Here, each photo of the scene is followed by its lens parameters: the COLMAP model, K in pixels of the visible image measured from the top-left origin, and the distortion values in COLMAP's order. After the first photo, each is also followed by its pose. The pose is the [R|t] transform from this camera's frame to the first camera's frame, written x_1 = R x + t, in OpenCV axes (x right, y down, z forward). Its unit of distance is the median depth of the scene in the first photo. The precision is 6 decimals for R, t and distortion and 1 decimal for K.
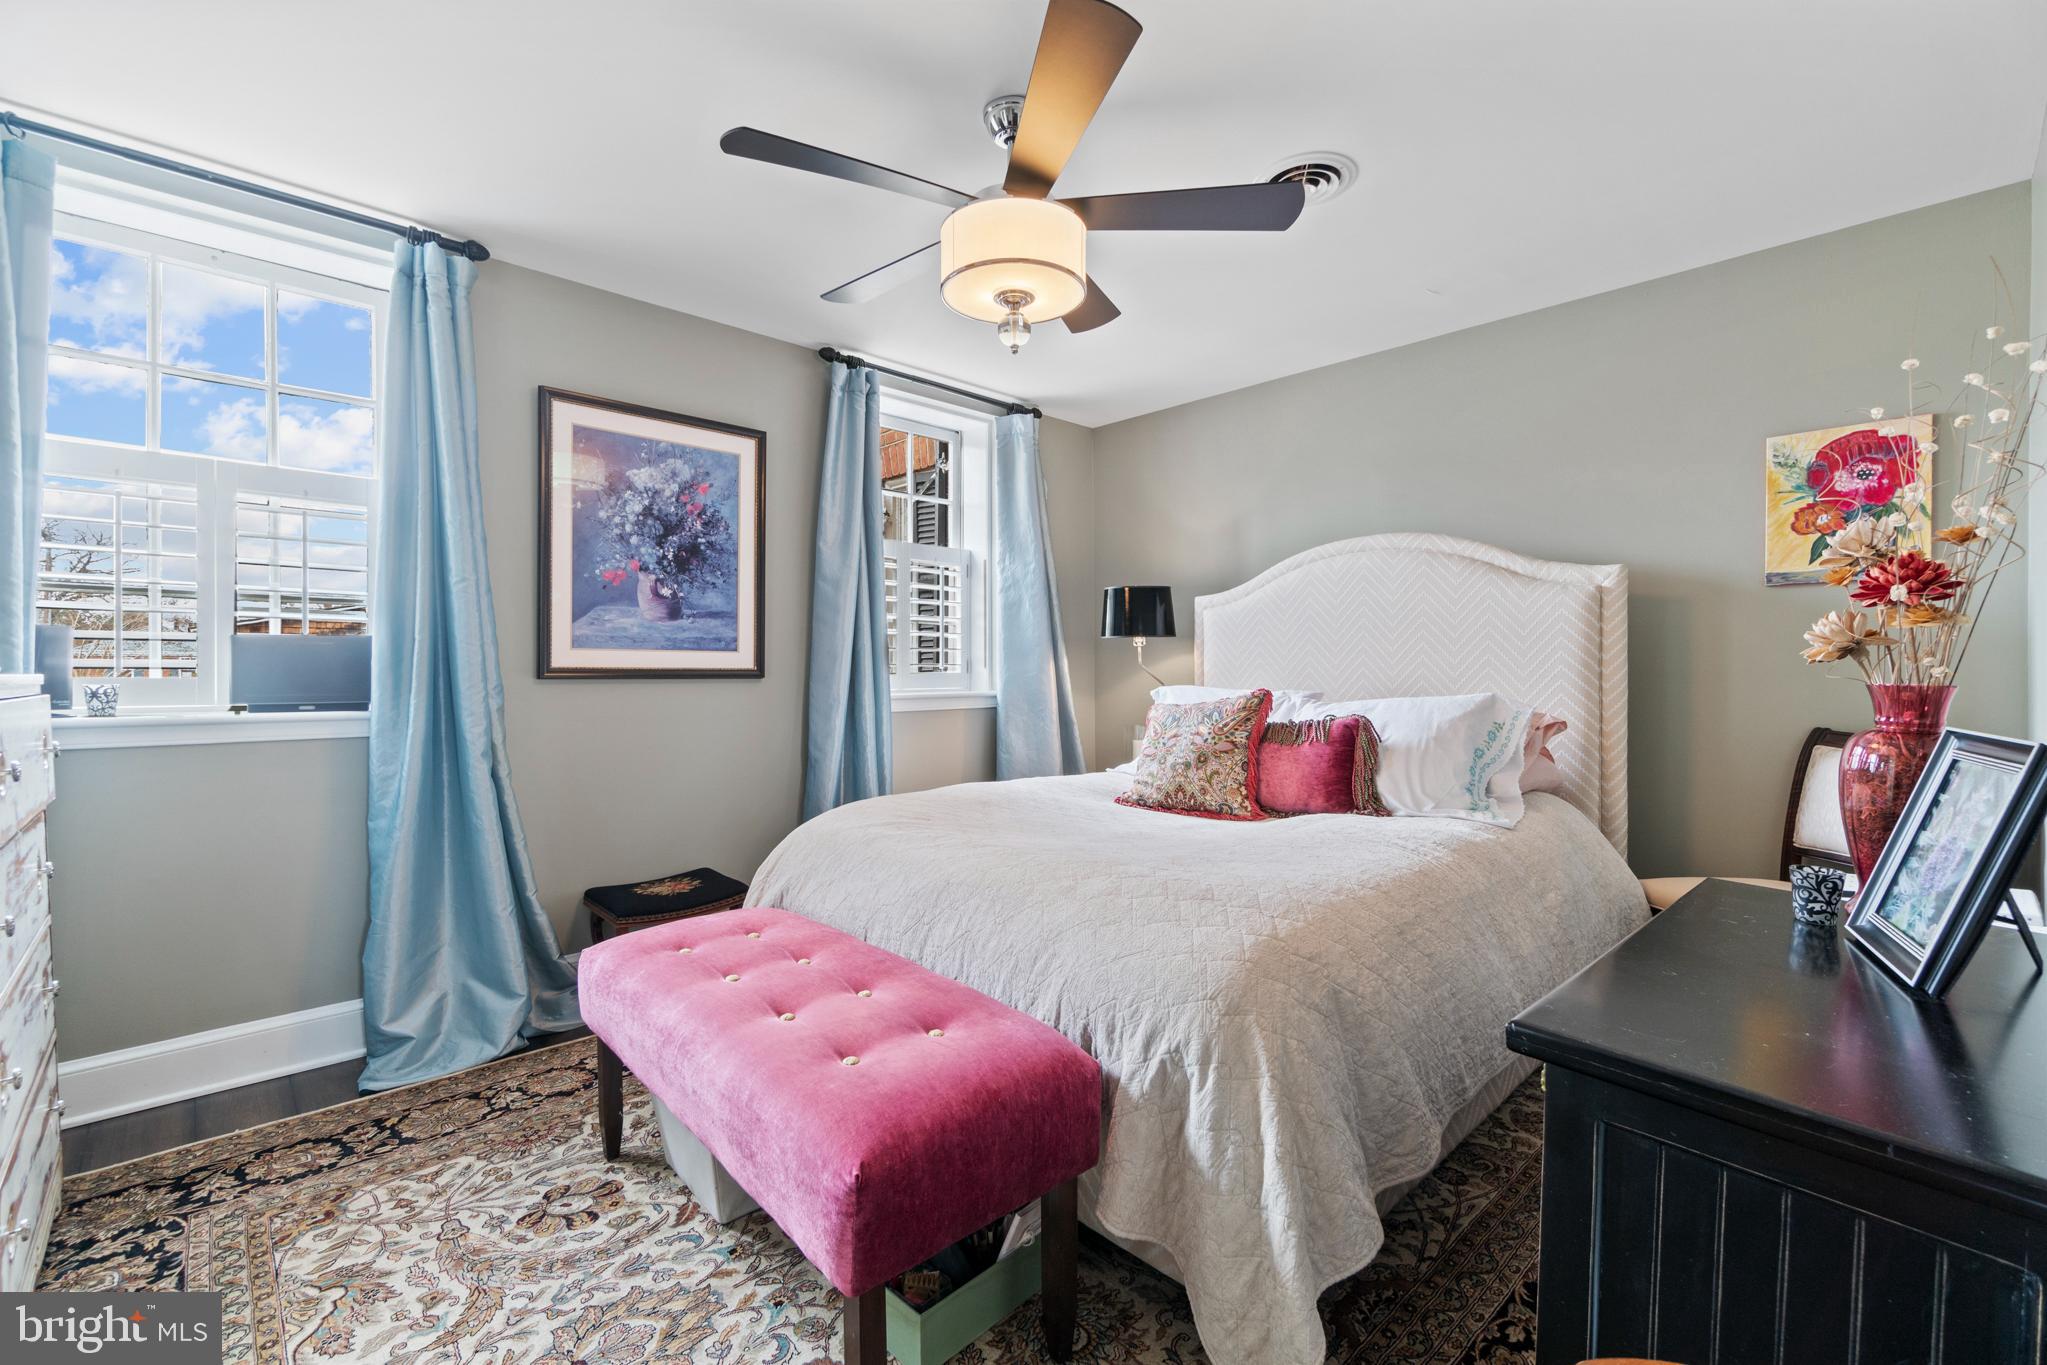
lens RADIAL K [[881.7, 0, 1025.1], [0, 881.7, 674.9], [0, 0, 1]] dist [-0.003243, 0.000264]
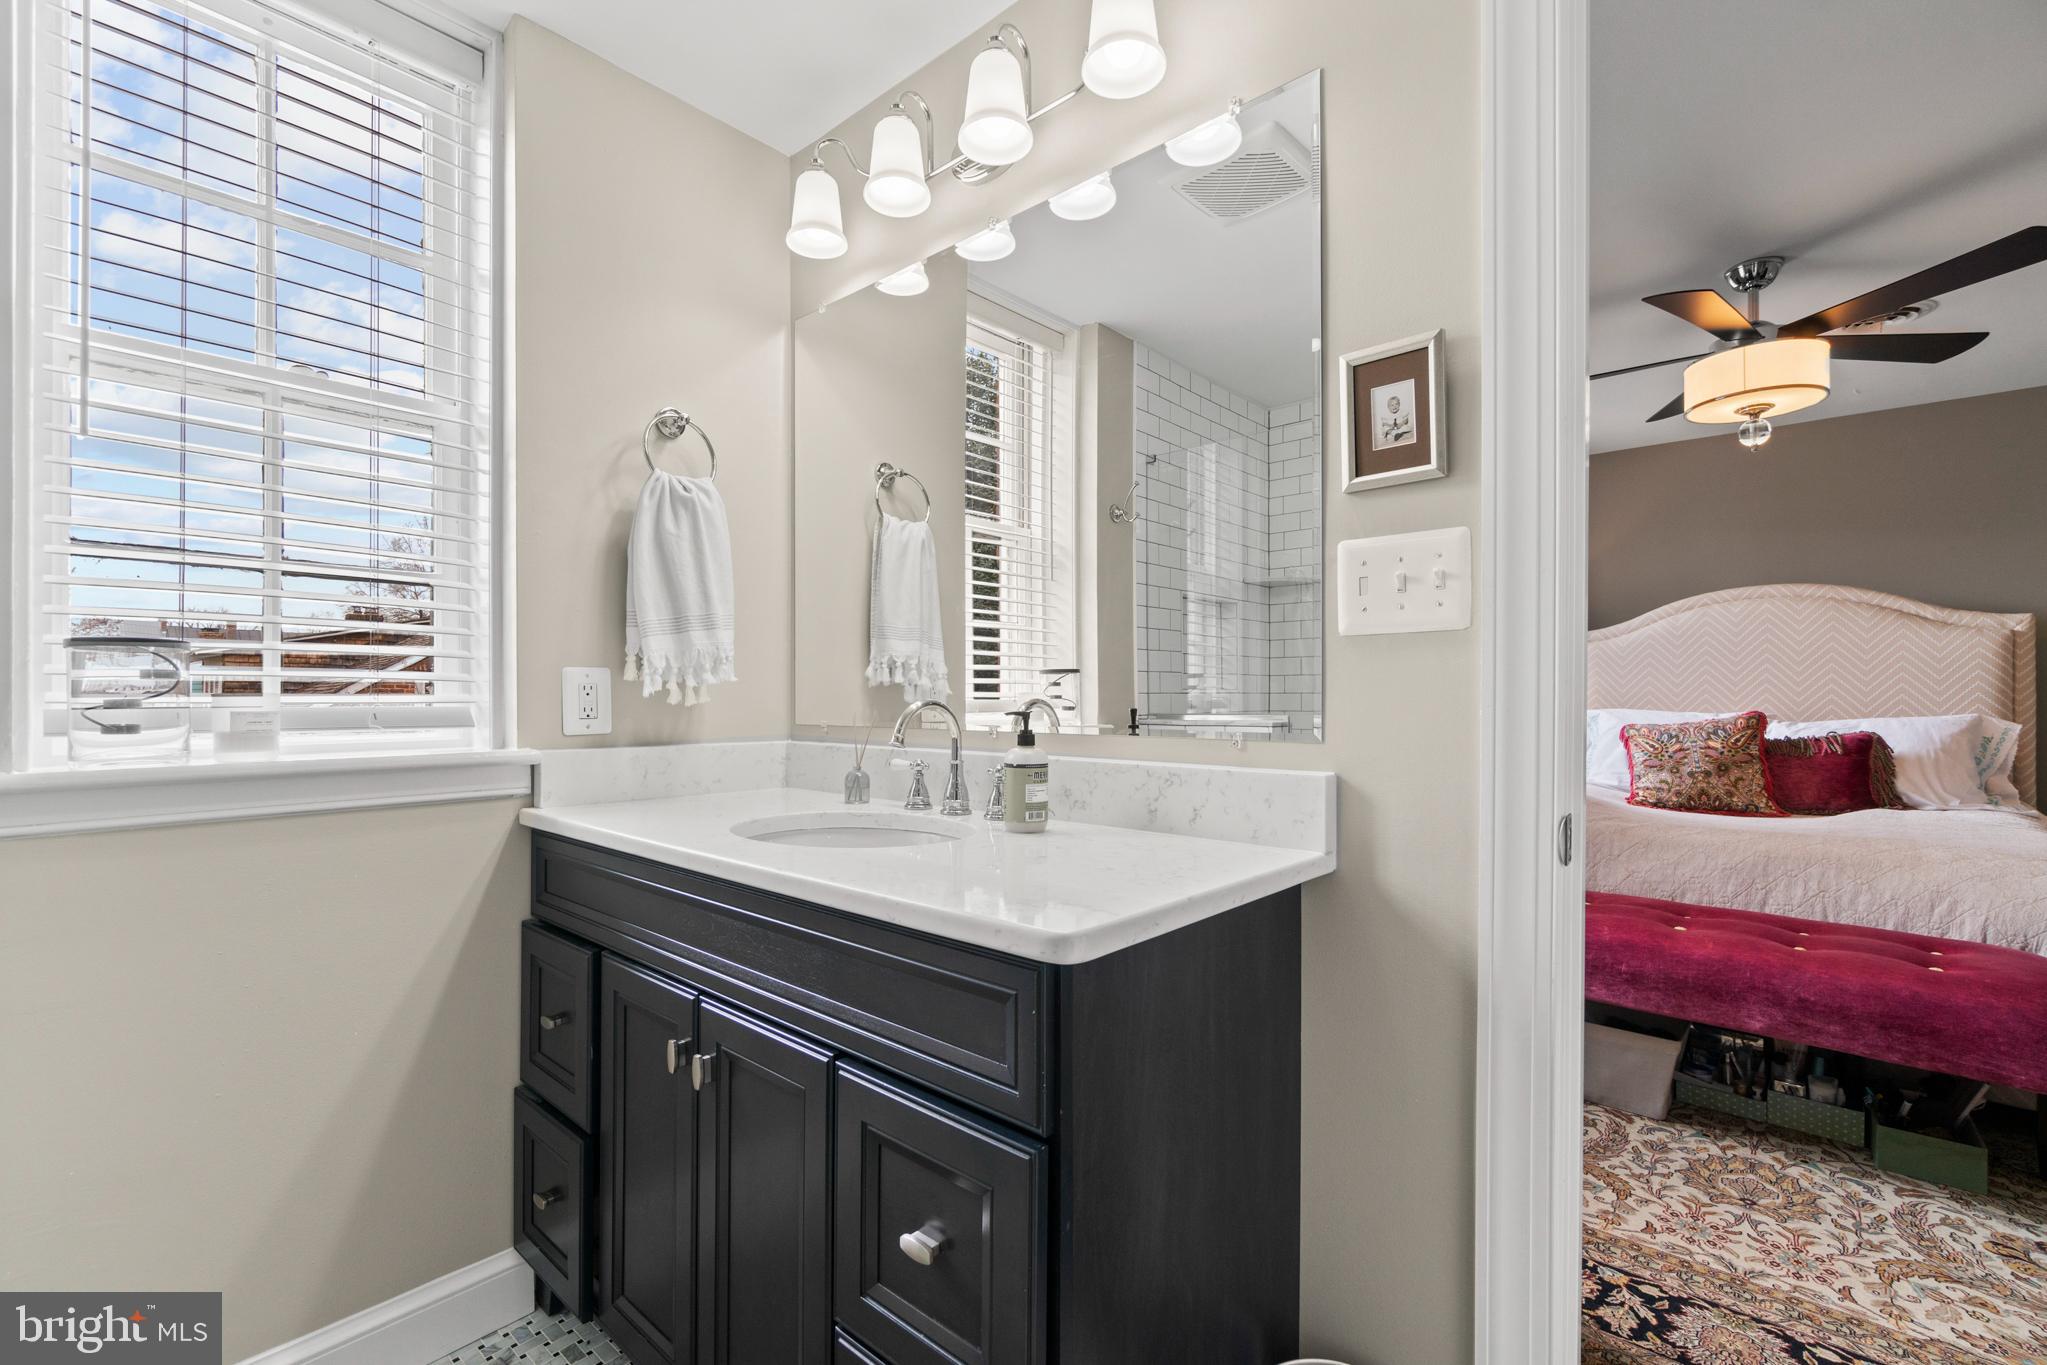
lens RADIAL K [[881.7, 0, 1025.1], [0, 881.7, 695.6], [0, 0, 1]] dist [-0.003243, 0.000264]
pose [[0.995876, -0.000437, 0.090723, -0.927658], [0.000649, 0.999997, -0.002304, -0.004252], [-0.090721, 0.002353, 0.995874, -0.145665]]
